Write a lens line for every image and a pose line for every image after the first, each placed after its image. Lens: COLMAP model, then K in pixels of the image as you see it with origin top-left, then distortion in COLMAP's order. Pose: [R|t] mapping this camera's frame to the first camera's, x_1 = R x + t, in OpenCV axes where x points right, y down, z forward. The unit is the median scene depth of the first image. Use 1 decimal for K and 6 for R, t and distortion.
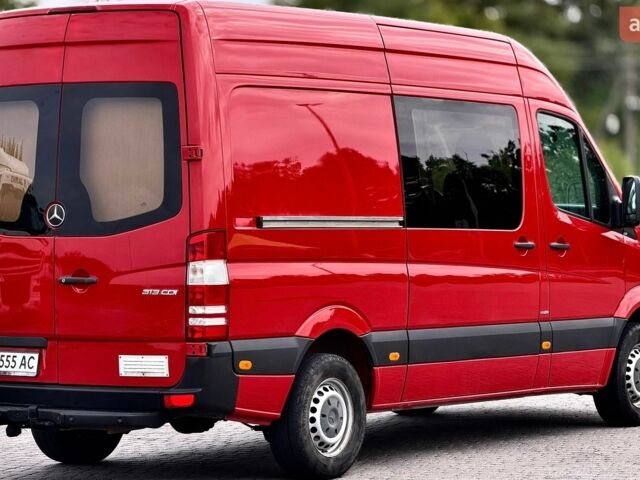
lens RADIAL K [[2620.1, 0, 320.0], [0, 2620.1, 240.0], [0, 0, 1]] dist [0.206847, -4.684968]
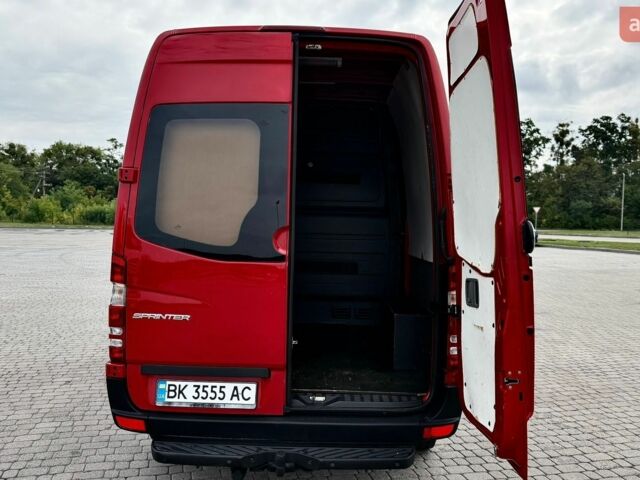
lens RADIAL K [[587.8, 0, 320.0], [0, 587.8, 240.0], [0, 0, 1]] dist [0.100656, -0.179654]
pose [[0.823601, 0.003620, 0.567158, -0.212336], [-0.019088, 0.999590, 0.021338, -0.014415], [-0.566848, -0.028400, 0.823333, 0.816446]]
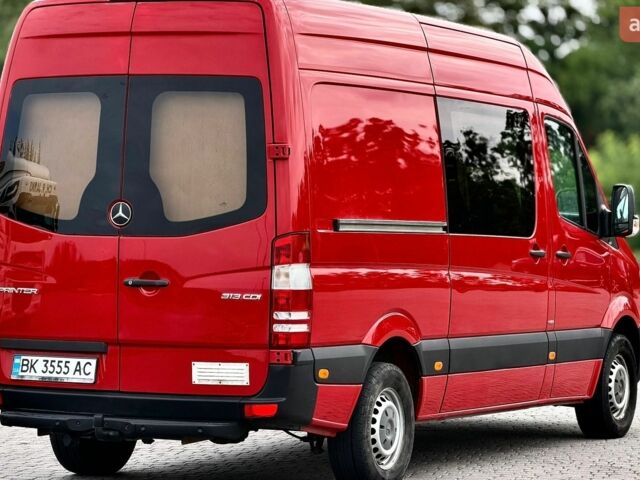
lens RADIAL K [[2620.1, 0, 320.0], [0, 2620.1, 240.0], [0, 0, 1]] dist [0.206847, -4.684968]
pose [[0.988743, 0.017633, 0.148580, -0.170165], [-0.017359, 0.999844, -0.003139, 0.001781], [-0.148612, 0.000524, 0.988895, 0.050874]]
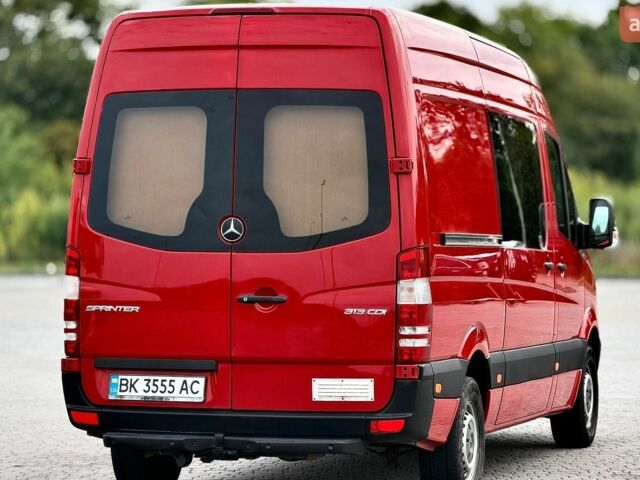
lens RADIAL K [[2620.1, 0, 320.0], [0, 2620.1, 240.0], [0, 0, 1]] dist [0.206847, -4.684968]
pose [[0.945875, 0.011015, 0.324343, -0.374106], [-0.007943, 0.999910, -0.010794, 0.004175], [-0.324433, 0.007633, 0.945878, 0.105477]]
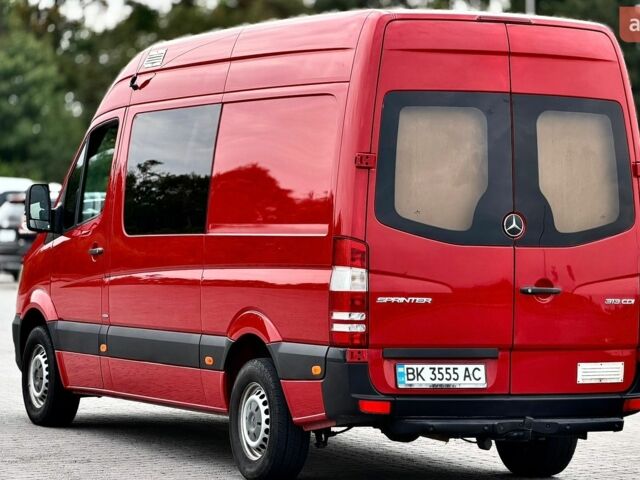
lens RADIAL K [[2620.1, 0, 320.0], [0, 2620.1, 240.0], [0, 0, 1]] dist [0.206847, -4.684968]
pose [[0.496094, 0.010693, 0.868203, -1.002518], [-0.013737, 0.999896, -0.004466, 0.001660], [-0.868160, -0.009711, 0.496189, 0.568871]]
